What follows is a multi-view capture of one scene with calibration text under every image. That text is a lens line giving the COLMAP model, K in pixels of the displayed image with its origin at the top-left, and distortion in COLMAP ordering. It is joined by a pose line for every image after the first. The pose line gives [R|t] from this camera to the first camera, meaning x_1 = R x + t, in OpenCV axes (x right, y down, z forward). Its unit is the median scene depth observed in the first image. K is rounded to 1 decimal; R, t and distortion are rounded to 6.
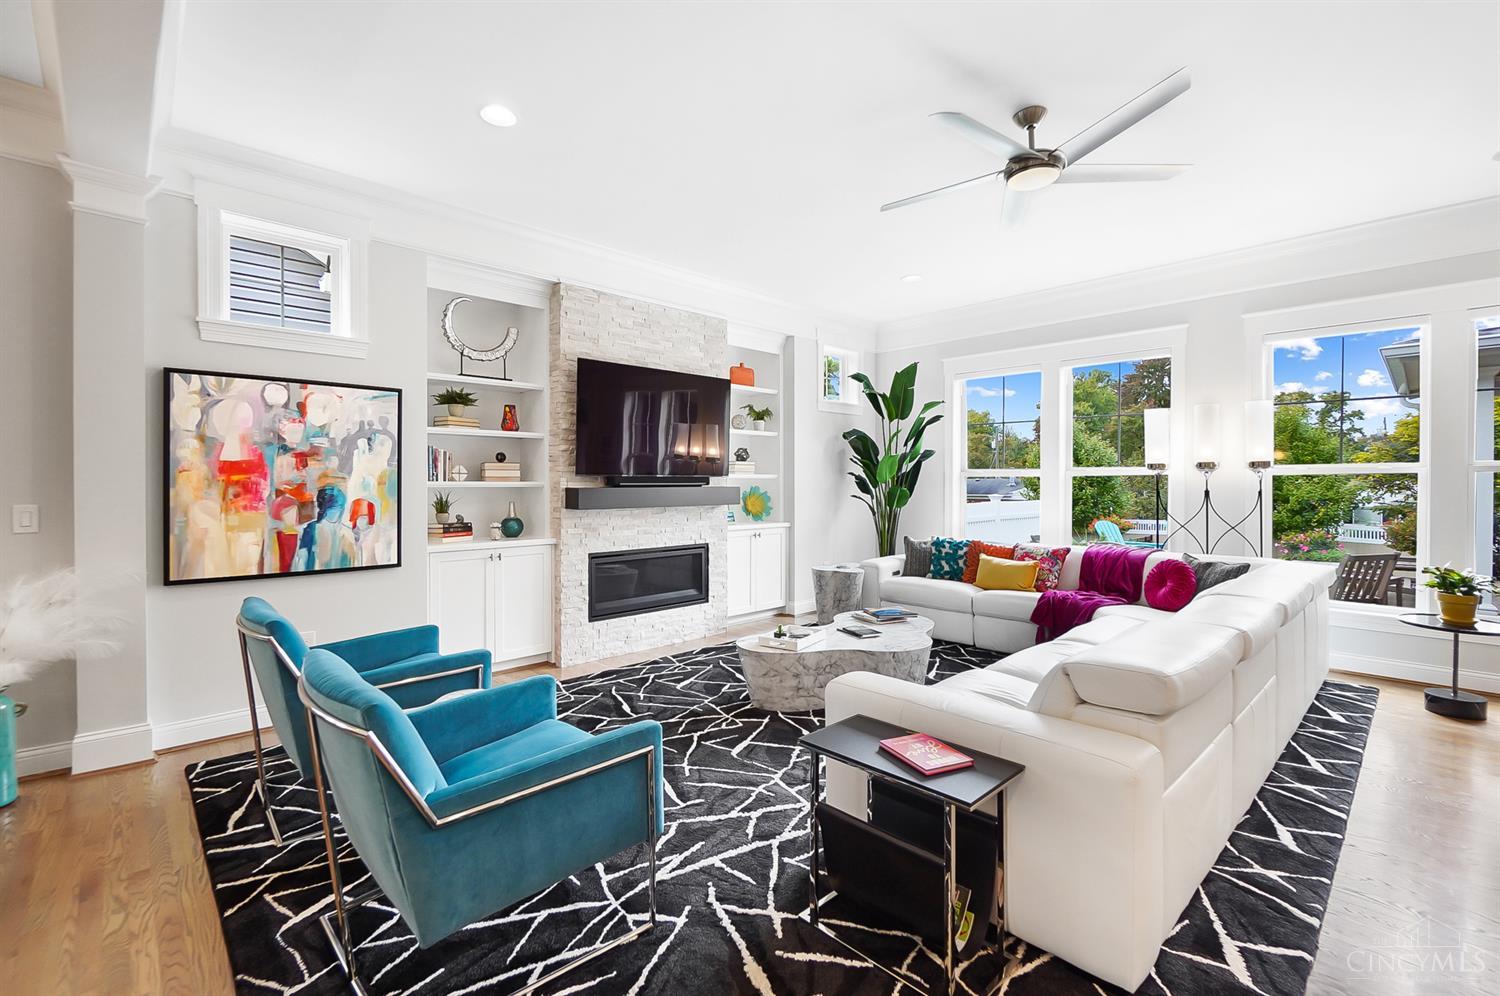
lens RADIAL K [[661.3, 0, 763.0], [0, 661.3, 481.7], [0, 0, 1]] dist [0.003501, -0.004095]
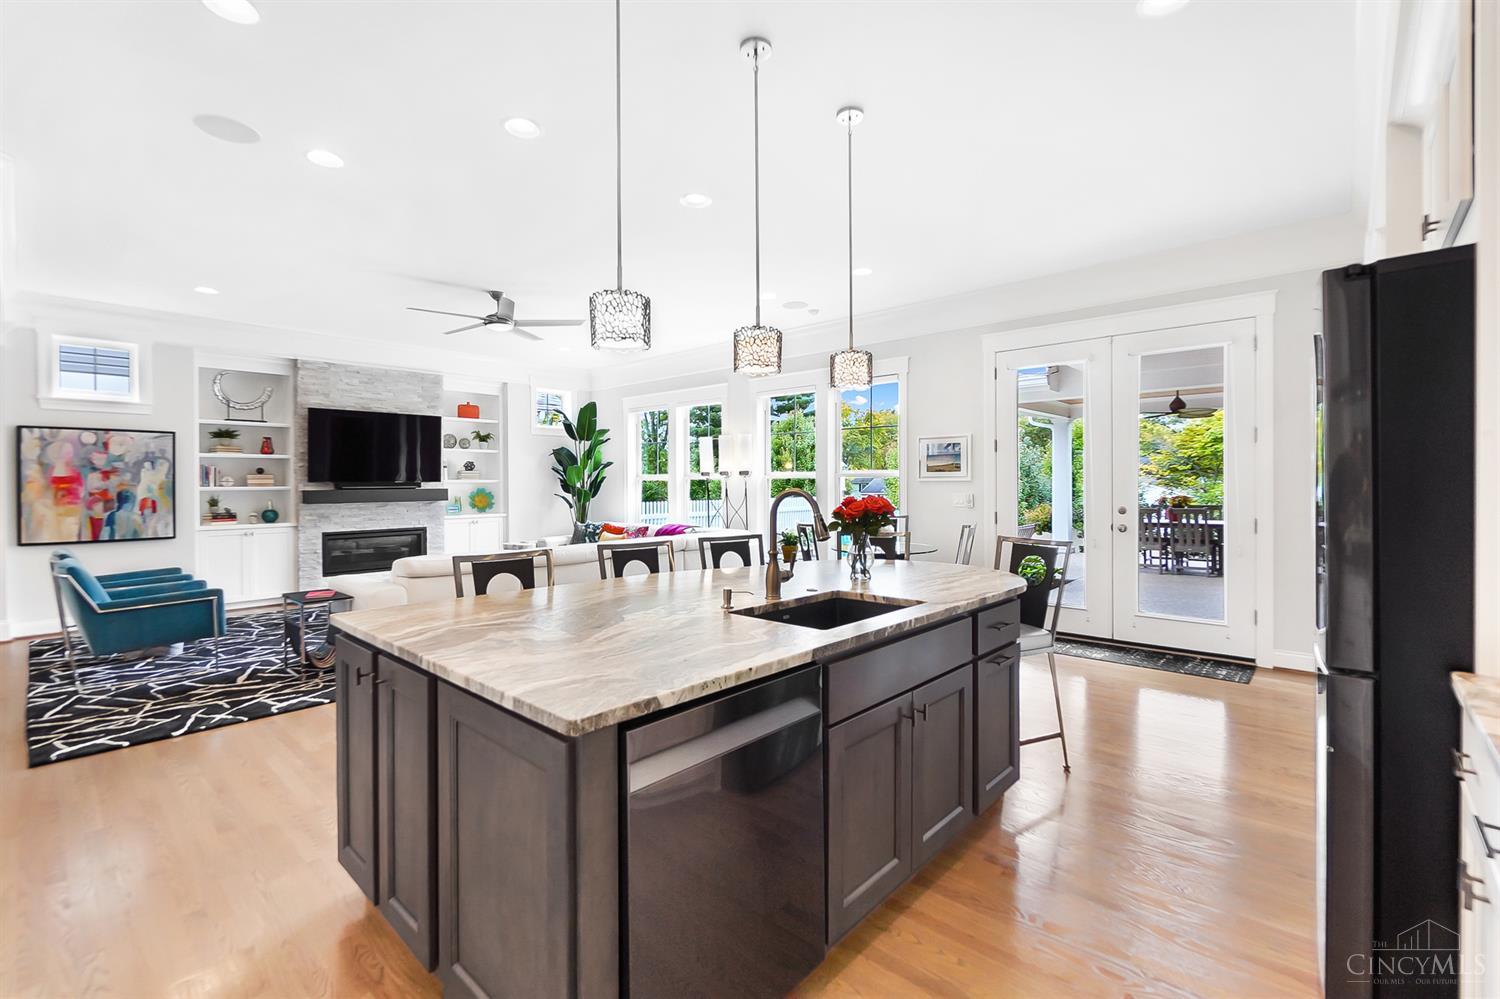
lens RADIAL K [[661.3, 0, 764.1], [0, 661.3, 482.9], [0, 0, 1]] dist [0.003501, -0.004095]
pose [[0.997756, -0.007769, 0.066502, 0.716882], [0.007812, 0.999969, -0.000376, 0.000896], [-0.066497, 0.000895, 0.997786, -0.663160]]
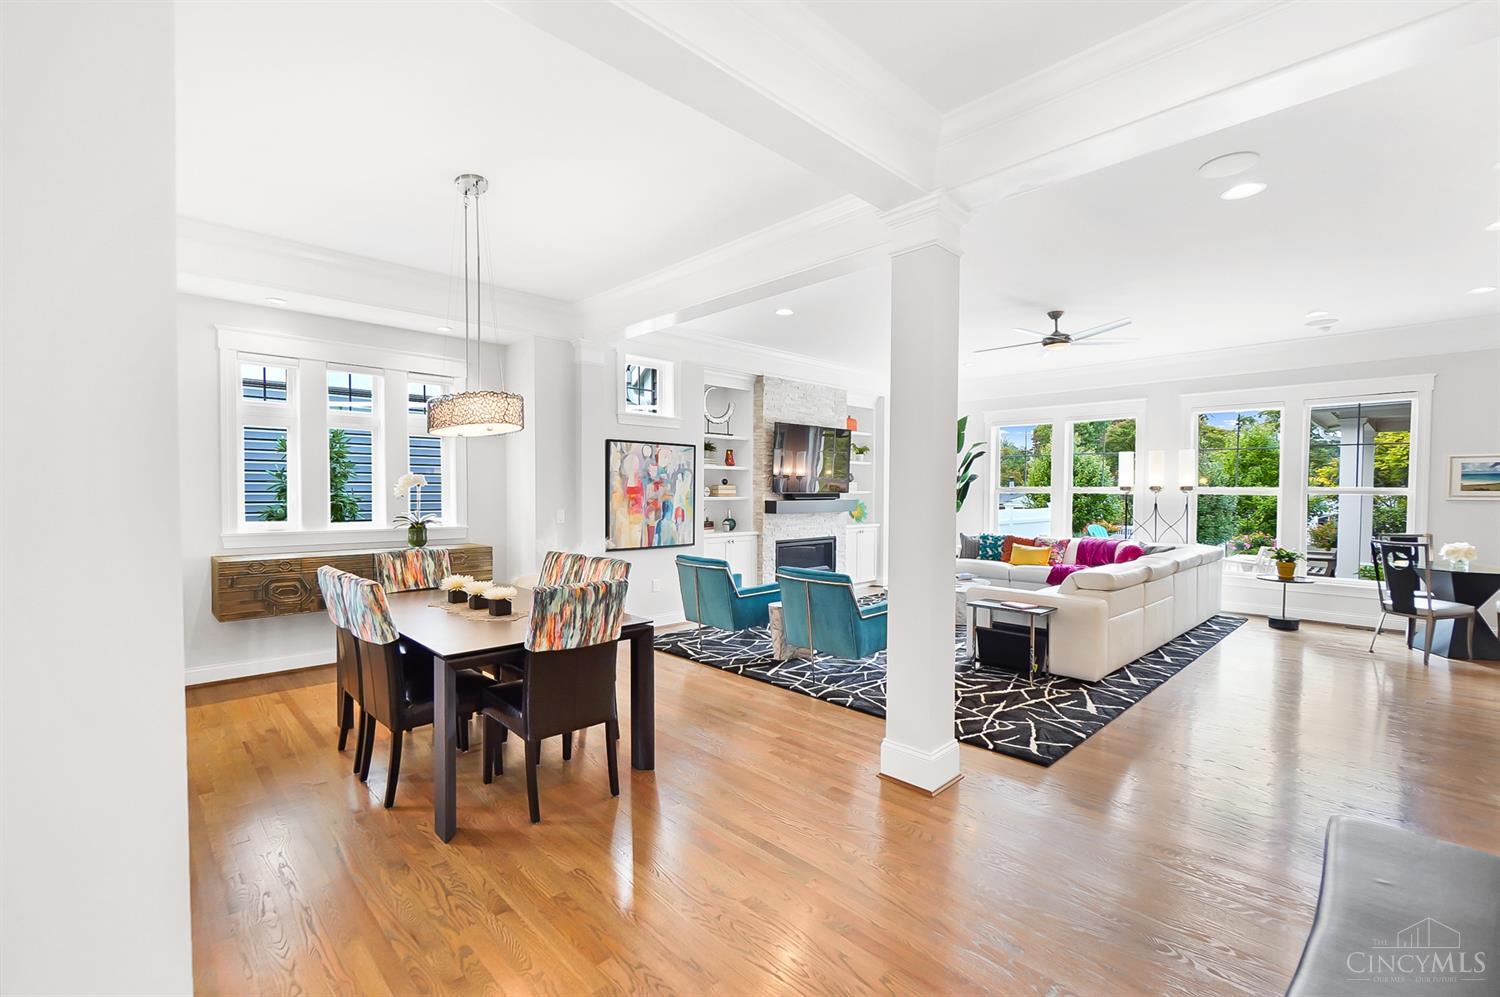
lens RADIAL K [[661.3, 0, 761.5], [0, 661.3, 501.5], [0, 0, 1]] dist [0.003501, -0.004095]
pose [[0.999980, 0.004199, 0.004632, -0.329059], [-0.004289, 0.999798, 0.019652, -0.021443], [-0.004549, -0.019671, 0.999796, -0.671114]]
